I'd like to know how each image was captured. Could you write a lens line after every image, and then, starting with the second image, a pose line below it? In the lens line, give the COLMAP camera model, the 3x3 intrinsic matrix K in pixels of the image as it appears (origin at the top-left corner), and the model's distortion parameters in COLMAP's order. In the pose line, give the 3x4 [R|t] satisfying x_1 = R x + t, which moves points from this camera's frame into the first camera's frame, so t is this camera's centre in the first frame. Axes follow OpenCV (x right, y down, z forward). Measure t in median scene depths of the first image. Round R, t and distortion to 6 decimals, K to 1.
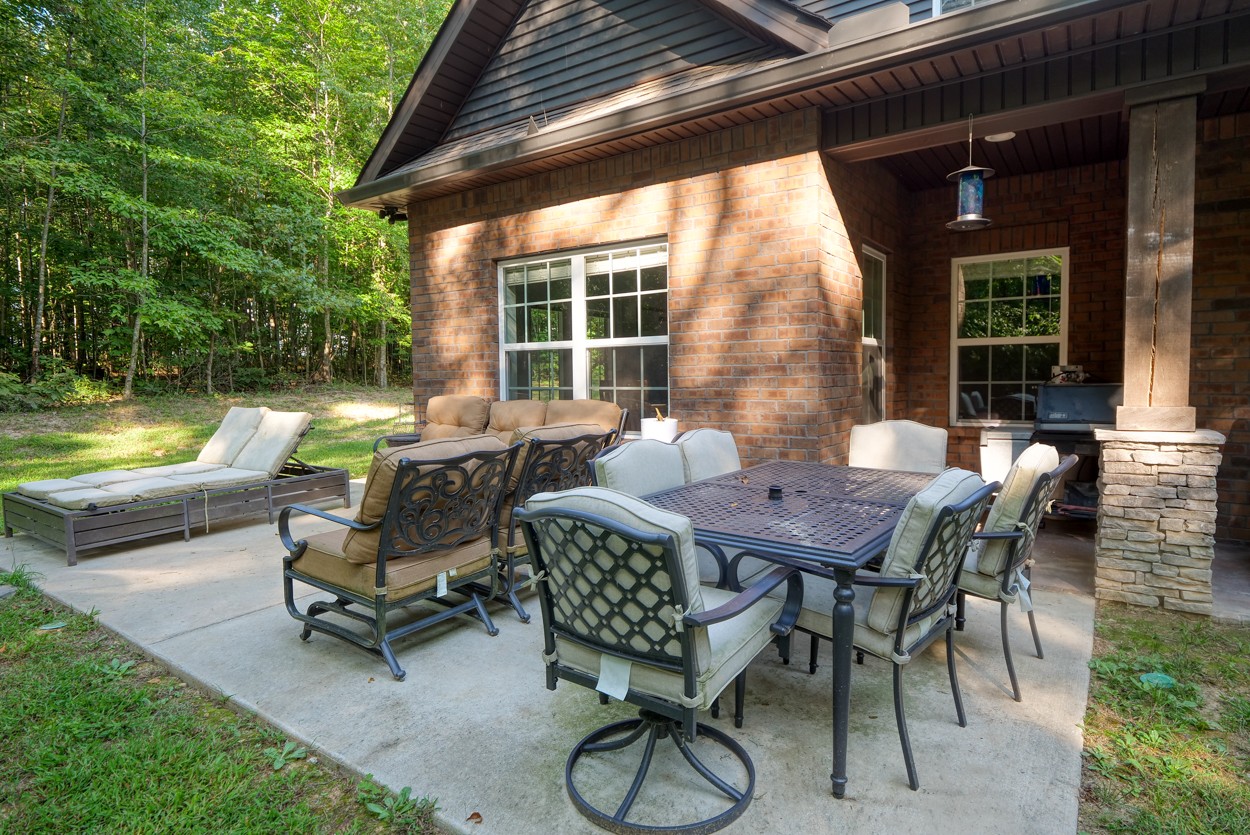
lens RADIAL K [[691.1, 0, 634.1], [0, 691.1, 403.6], [0, 0, 1]] dist [-0.004928, 0.000519]
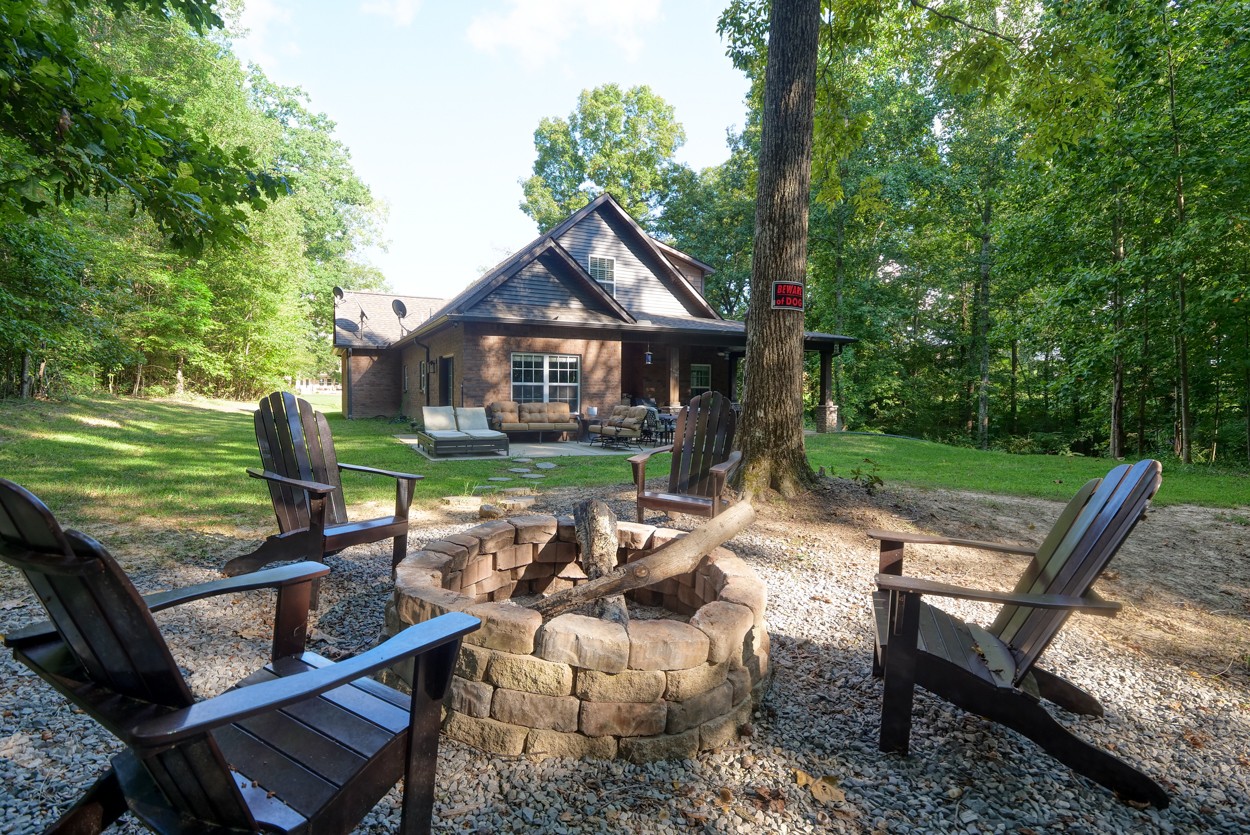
lens RADIAL K [[613.6, 0, 628.8], [0, 613.6, 412.0], [0, 0, 1]] dist [-0.007709, -0.000261]
pose [[0.467981, -0.012756, 0.883647, -2.519346], [0.028129, 0.999604, -0.000467, 0.051608], [-0.883291, 0.025074, 0.468154, -0.629563]]
